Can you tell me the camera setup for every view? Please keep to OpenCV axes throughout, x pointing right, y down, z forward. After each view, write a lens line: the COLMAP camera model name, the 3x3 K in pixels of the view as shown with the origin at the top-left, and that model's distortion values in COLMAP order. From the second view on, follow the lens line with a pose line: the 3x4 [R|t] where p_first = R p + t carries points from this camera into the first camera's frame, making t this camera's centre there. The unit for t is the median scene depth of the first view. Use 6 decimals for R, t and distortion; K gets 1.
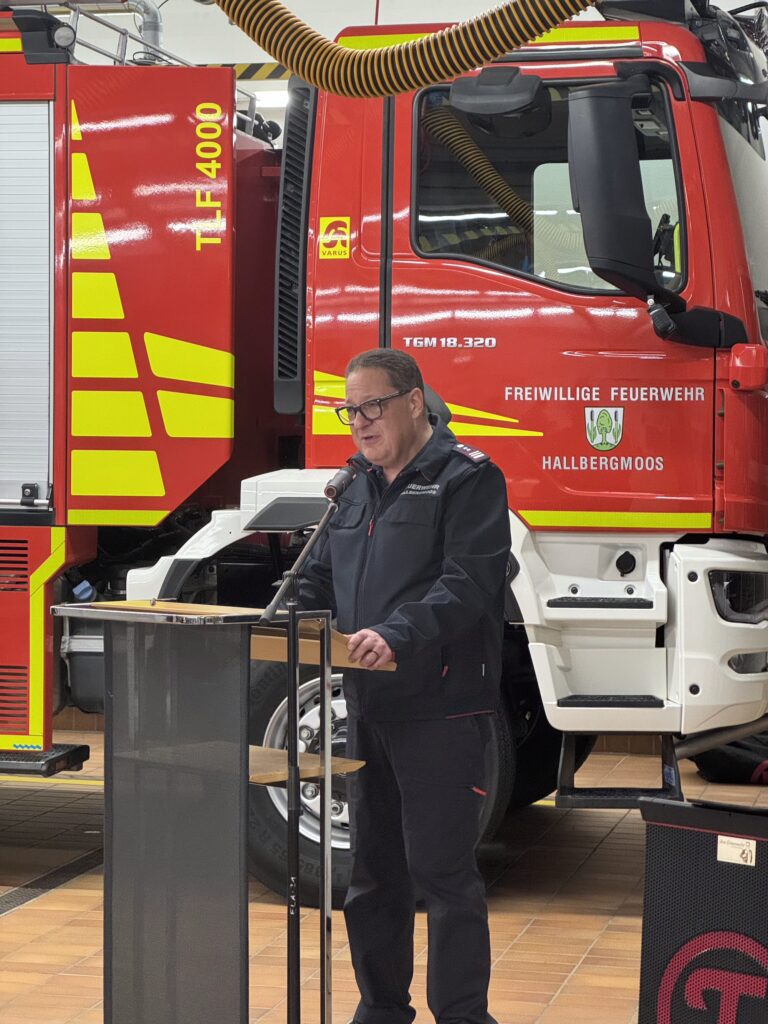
lens RADIAL K [[2348.4, 0, 382.8], [0, 2348.4, 511.8], [0, 0, 1]] dist [0.077138, 0.000000]
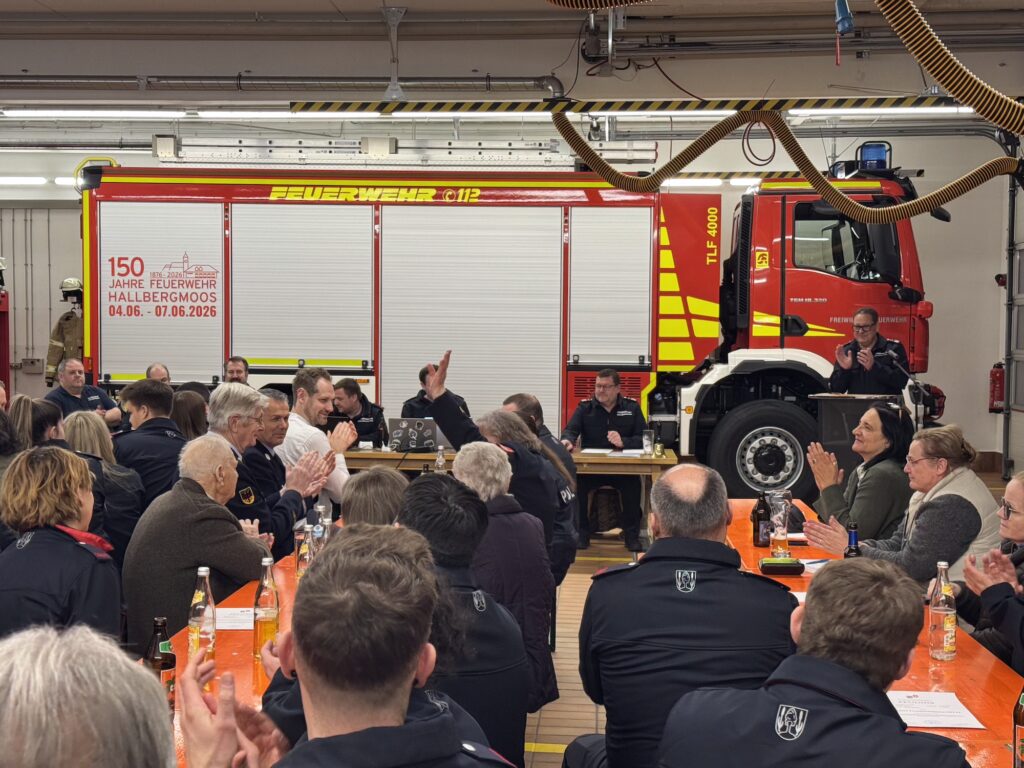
lens RADIAL K [[1424.4, 0, 515.2], [0, 1424.4, 387.3], [0, 0, 1]] dist [0.138920, 0.000000]
pose [[0.983907, -0.009817, 0.178412, -0.566736], [0.008806, 0.999940, 0.006457, 0.011604], [-0.178464, -0.004782, 0.983935, -0.507268]]
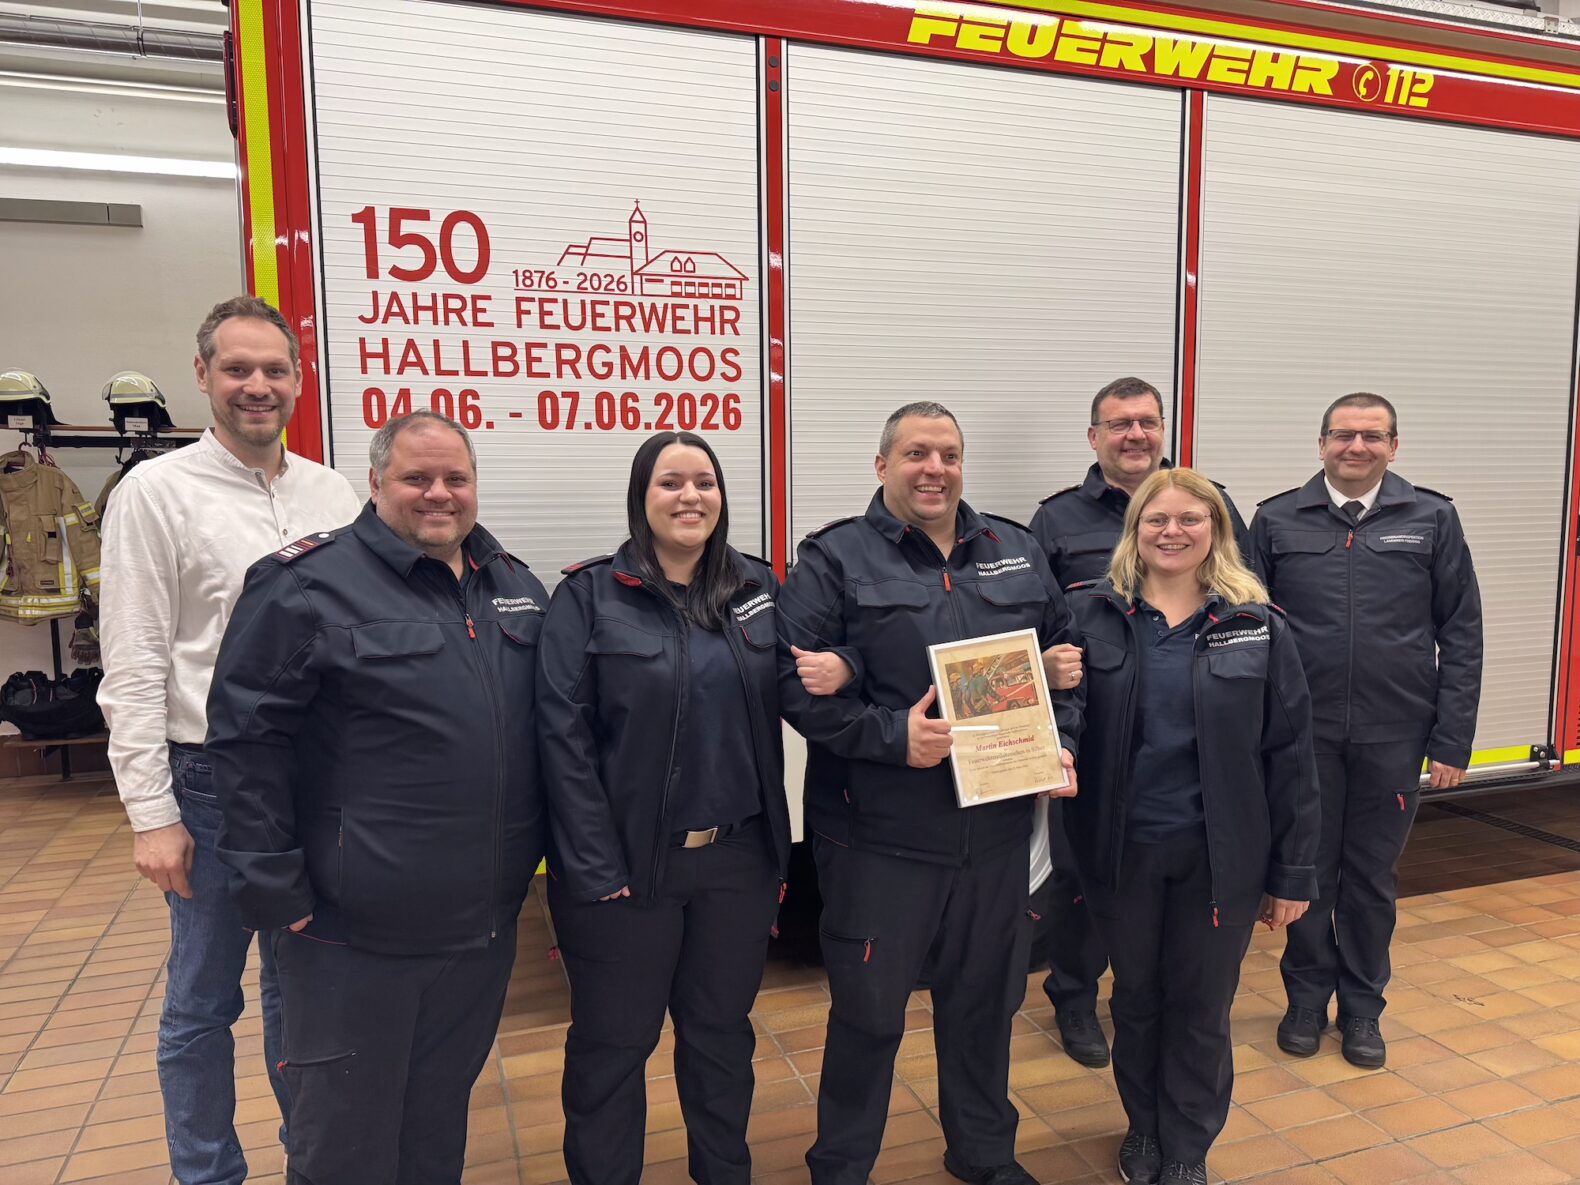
lens RADIAL K [[1105.0, 0, 786.3], [0, 1105.0, 587.4], [0, 0, 1]] dist [0.039364, -0.006782]
pose [[0.845136, -0.070613, 0.529867, -0.797737], [0.041885, 0.996937, 0.066050, -0.030943], [-0.532908, -0.033627, 0.845505, 0.804201]]
